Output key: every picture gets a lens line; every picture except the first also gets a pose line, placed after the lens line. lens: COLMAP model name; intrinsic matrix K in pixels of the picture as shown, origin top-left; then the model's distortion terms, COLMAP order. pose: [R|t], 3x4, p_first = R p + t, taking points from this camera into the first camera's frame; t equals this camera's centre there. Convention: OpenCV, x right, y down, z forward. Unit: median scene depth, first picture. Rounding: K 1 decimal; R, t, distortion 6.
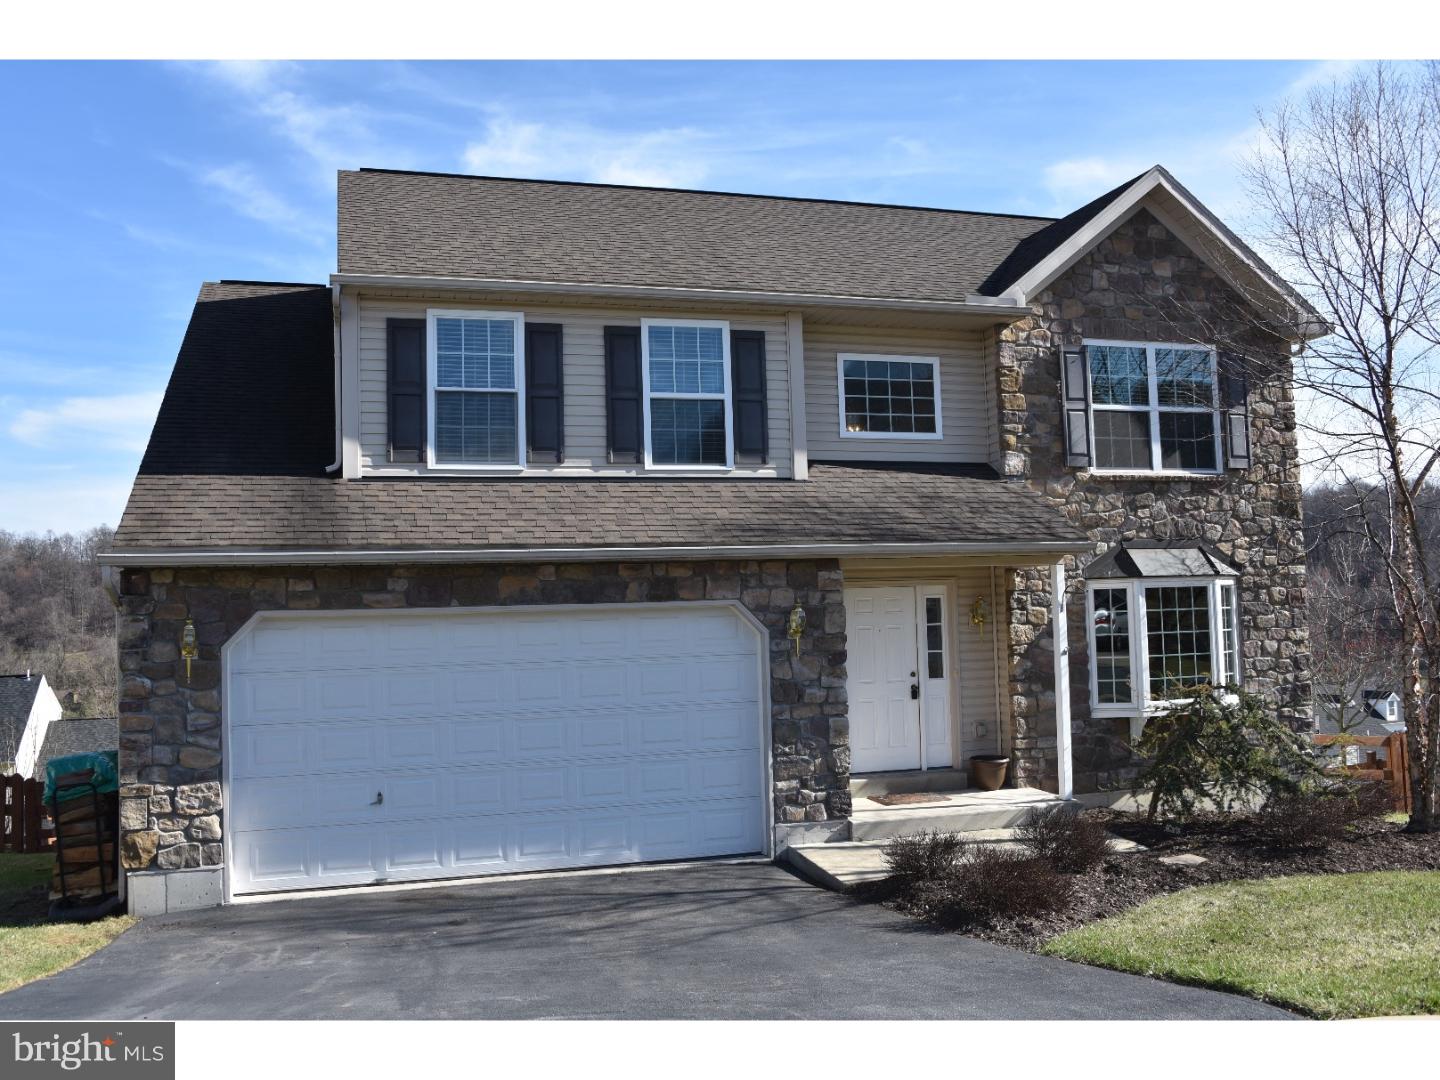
lens RADIAL K [[1263.8, 0, 724.9], [0, 1263.8, 541.3], [0, 0, 1]] dist [-0.071608, 0.022102]
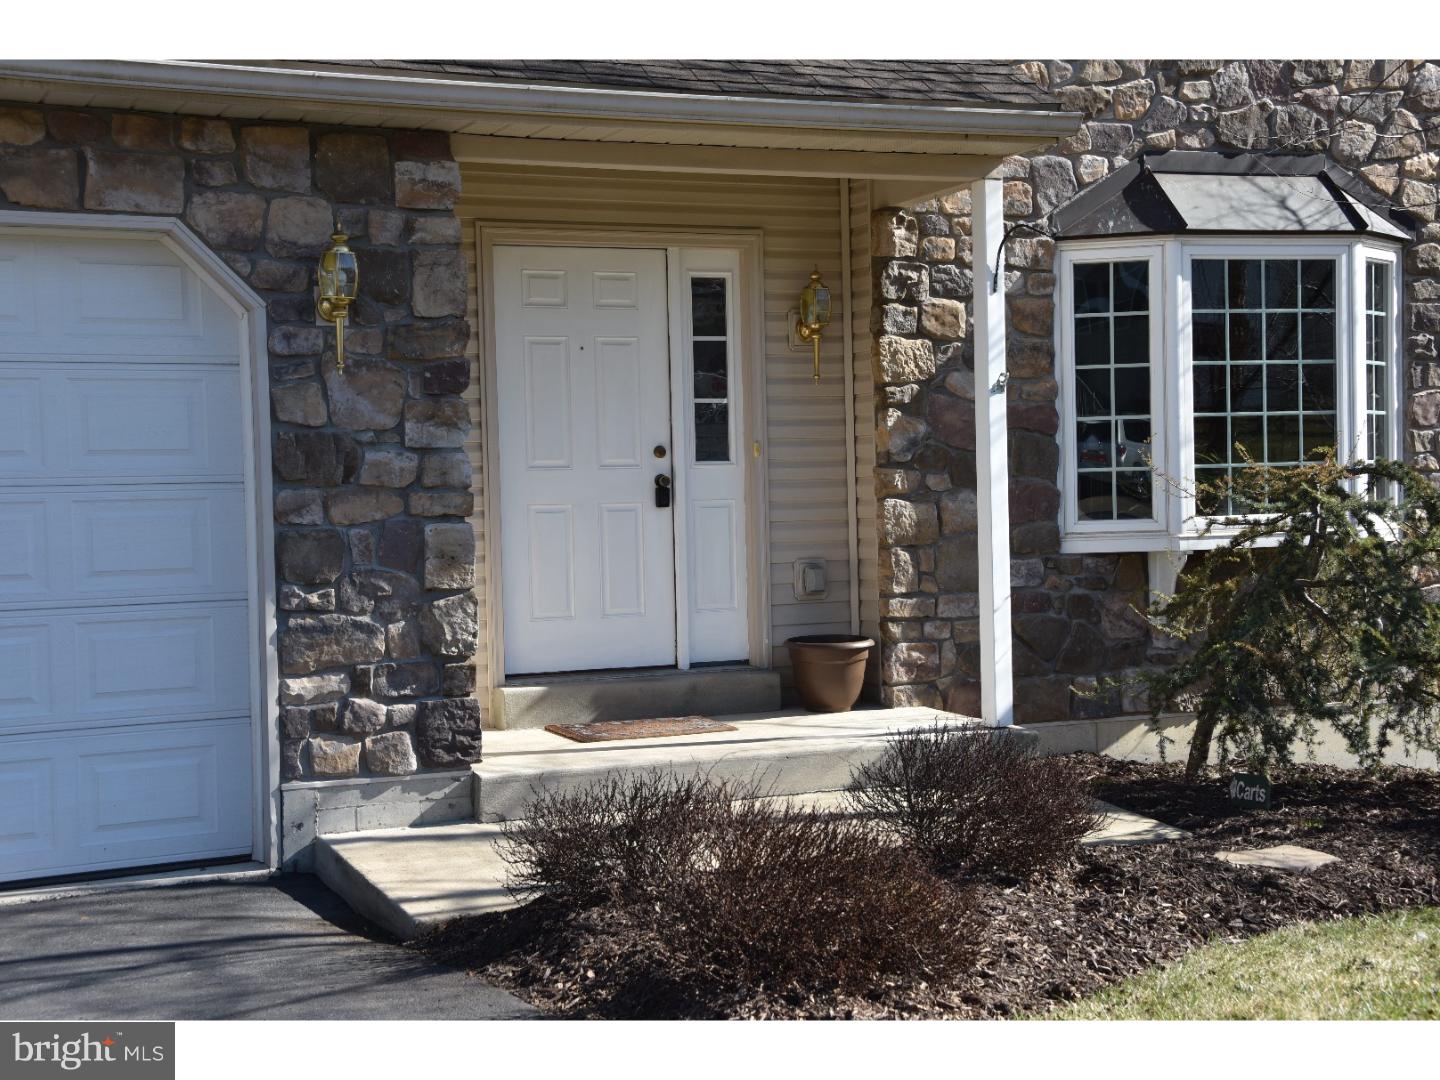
lens RADIAL K [[2148.6, 0, 720.0], [0, 2148.6, 540.0], [0, 0, 1]] dist [0.238516, 0.538841]
pose [[0.993697, -0.000451, 0.112103, 0.088094], [-0.008164, 0.997045, 0.076379, 0.080688], [-0.111806, -0.076813, 0.990757, 0.260867]]
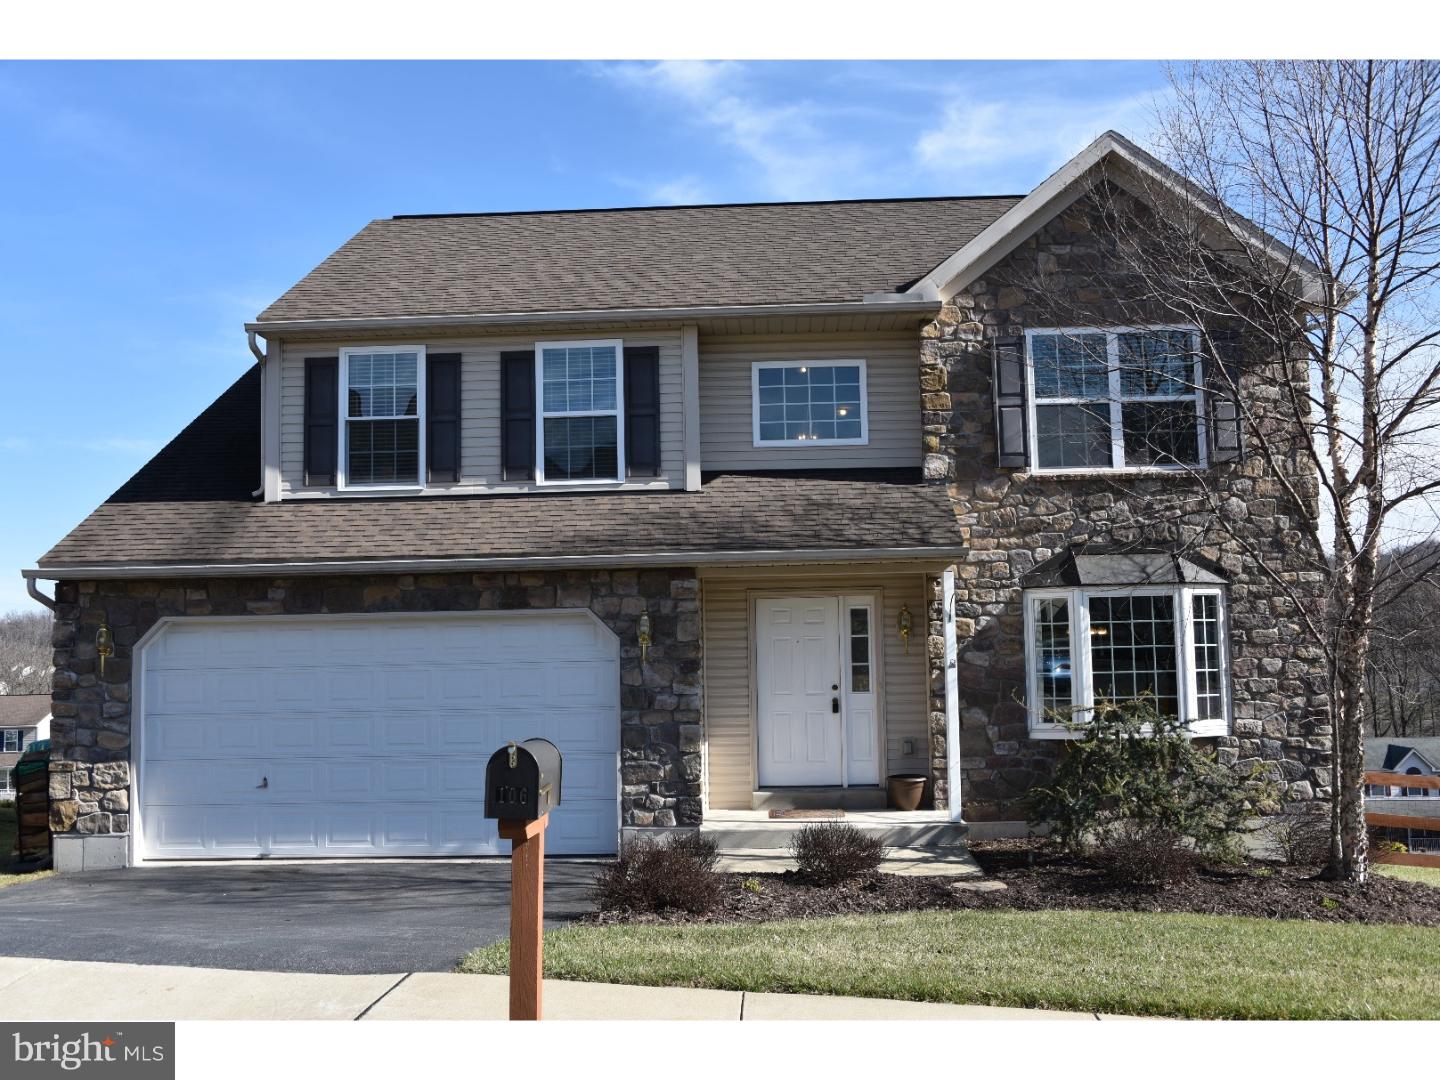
lens RADIAL K [[1365.5, 0, 720.0], [0, 1365.5, 540.0], [0, 0, 1]] dist [-0.047614, 0.089429]
pose [[0.943018, -0.018627, -0.332221, 0.425232], [0.012356, 0.999704, -0.020977, 0.013330], [0.332513, 0.015677, 0.942968, -0.020884]]
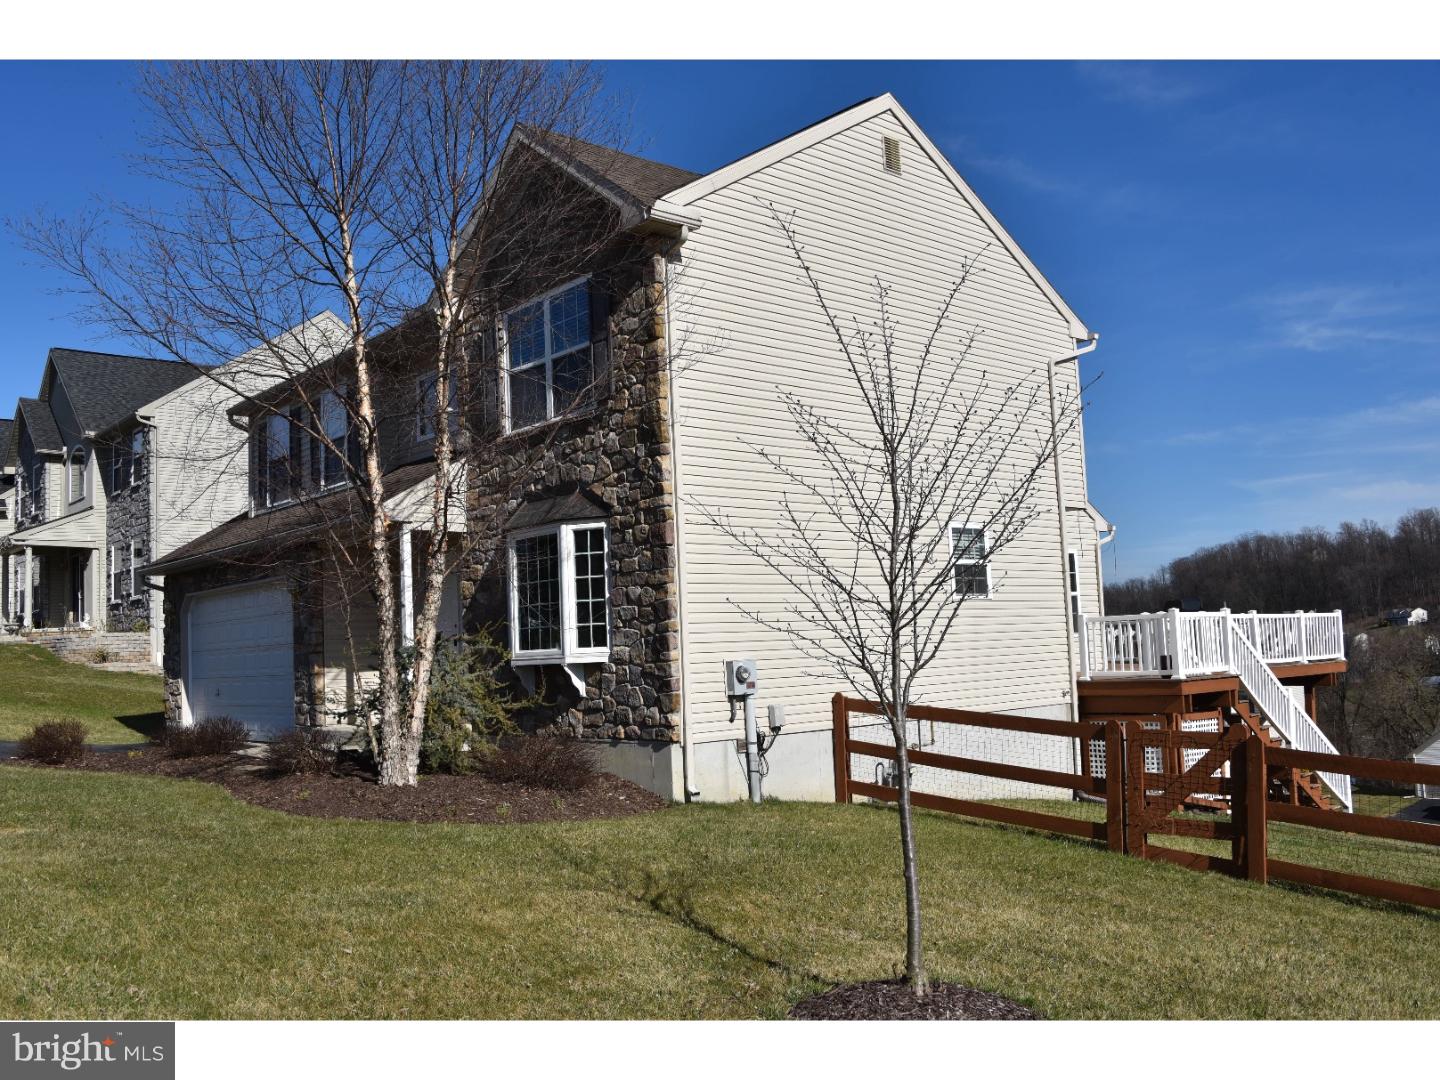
lens RADIAL K [[1263.8, 0, 724.9], [0, 1263.8, 541.3], [0, 0, 1]] dist [-0.071608, 0.022102]
pose [[0.412978, -0.070708, -0.907992, 1.386529], [0.085460, 0.995591, -0.038660, 0.095486], [0.906722, -0.061631, 0.417200, 0.748669]]
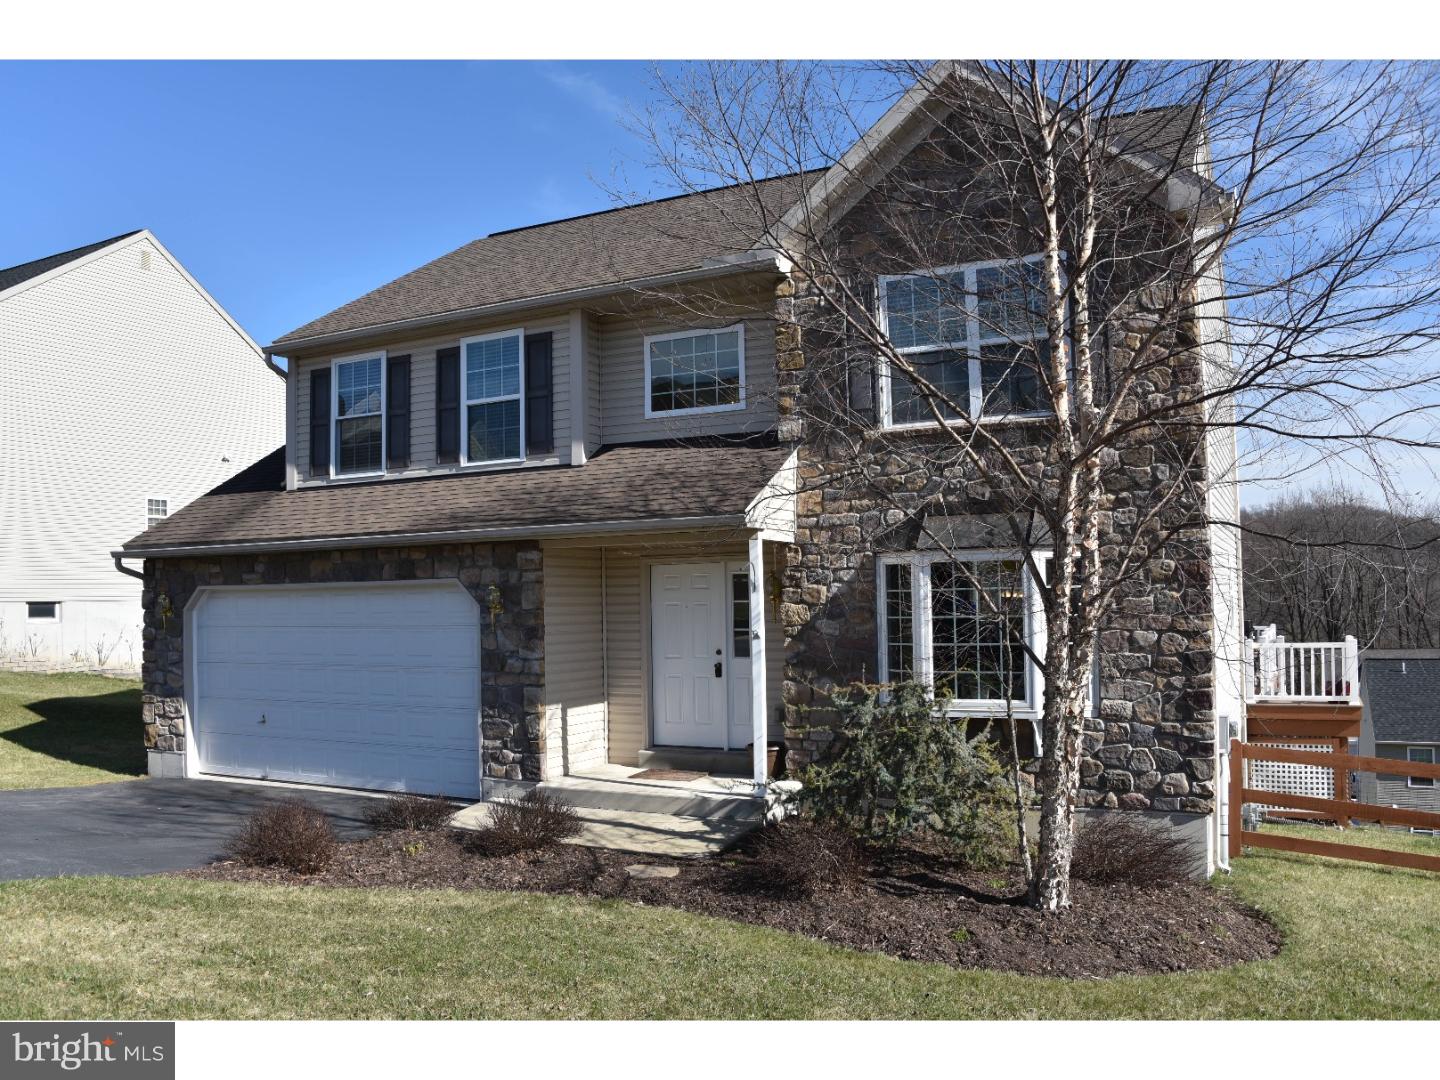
lens RADIAL K [[1165.9, 0, 708.9], [0, 1165.9, 544.4], [0, 0, 1]] dist [-0.132658, 0.079279]
pose [[0.713347, -0.016947, -0.700606, 0.796670], [0.041093, 0.998999, 0.017675, 0.005366], [0.699605, -0.041399, 0.713329, 0.358441]]
